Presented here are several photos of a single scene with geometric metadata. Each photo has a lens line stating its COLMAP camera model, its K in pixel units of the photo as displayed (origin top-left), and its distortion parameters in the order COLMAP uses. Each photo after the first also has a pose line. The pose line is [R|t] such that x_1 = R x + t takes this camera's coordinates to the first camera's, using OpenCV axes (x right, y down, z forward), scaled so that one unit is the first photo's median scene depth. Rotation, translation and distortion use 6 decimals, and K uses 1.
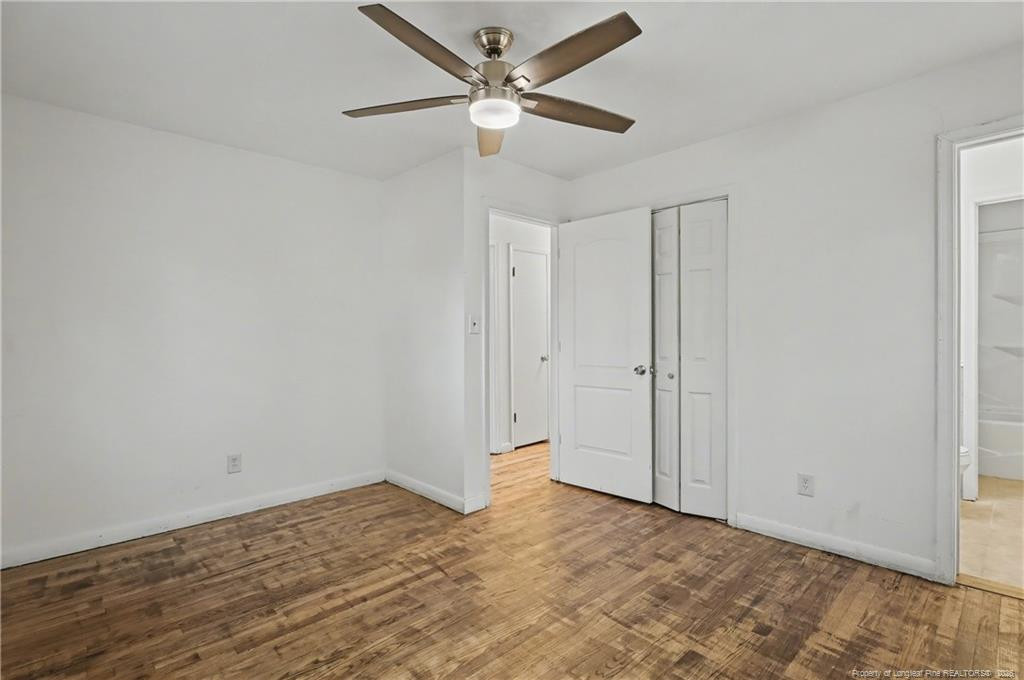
lens RADIAL K [[495.3, 0, 509.8], [0, 495.3, 342.5], [0, 0, 1]] dist [0.002054, 0.000654]
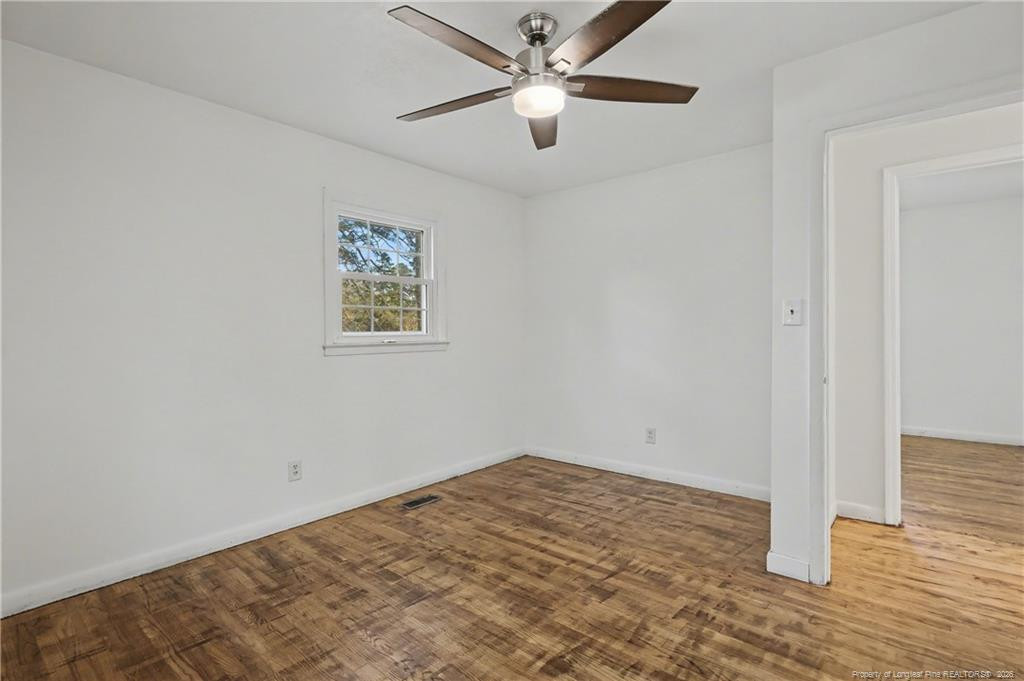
lens RADIAL K [[495.3, 0, 505.3], [0, 495.3, 337.3], [0, 0, 1]] dist [0.002054, 0.000654]
pose [[0.090003, 0.013787, -0.995846, 0.805793], [-0.002202, 0.999904, 0.013644, -0.010949], [0.995939, 0.000965, 0.090025, 0.733646]]
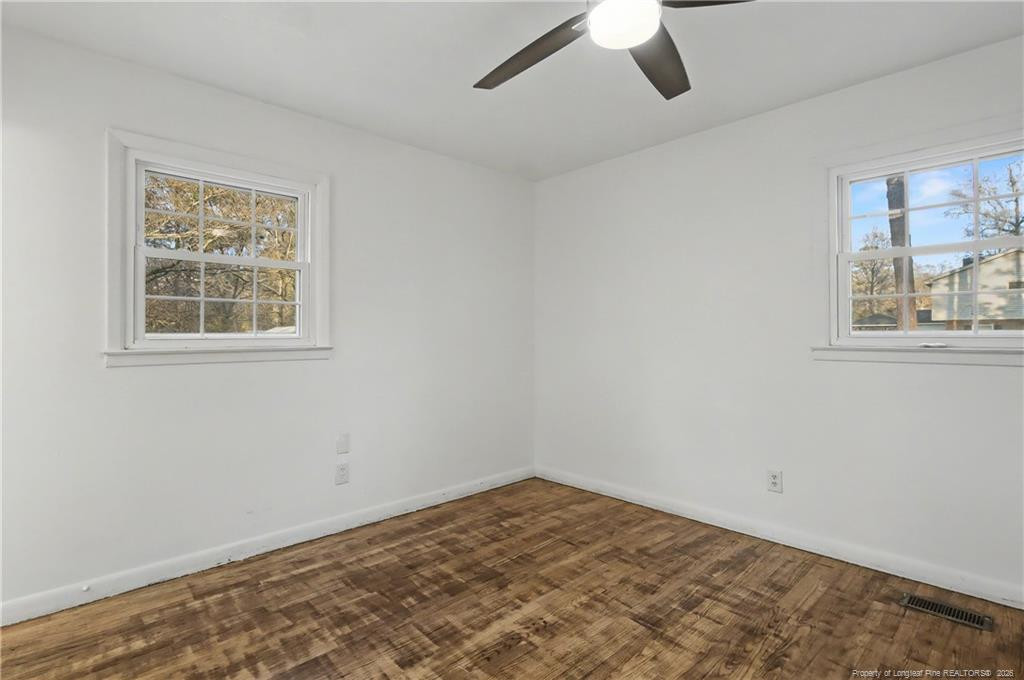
lens RADIAL K [[495.3, 0, 506.6], [0, 495.3, 336.4], [0, 0, 1]] dist [0.002054, 0.000654]
pose [[-0.999940, 0.010941, 0.000137, 0.125114], [0.010941, 0.999853, 0.013209, -0.015669], [0.000008, 0.013210, -0.999913, 1.482883]]
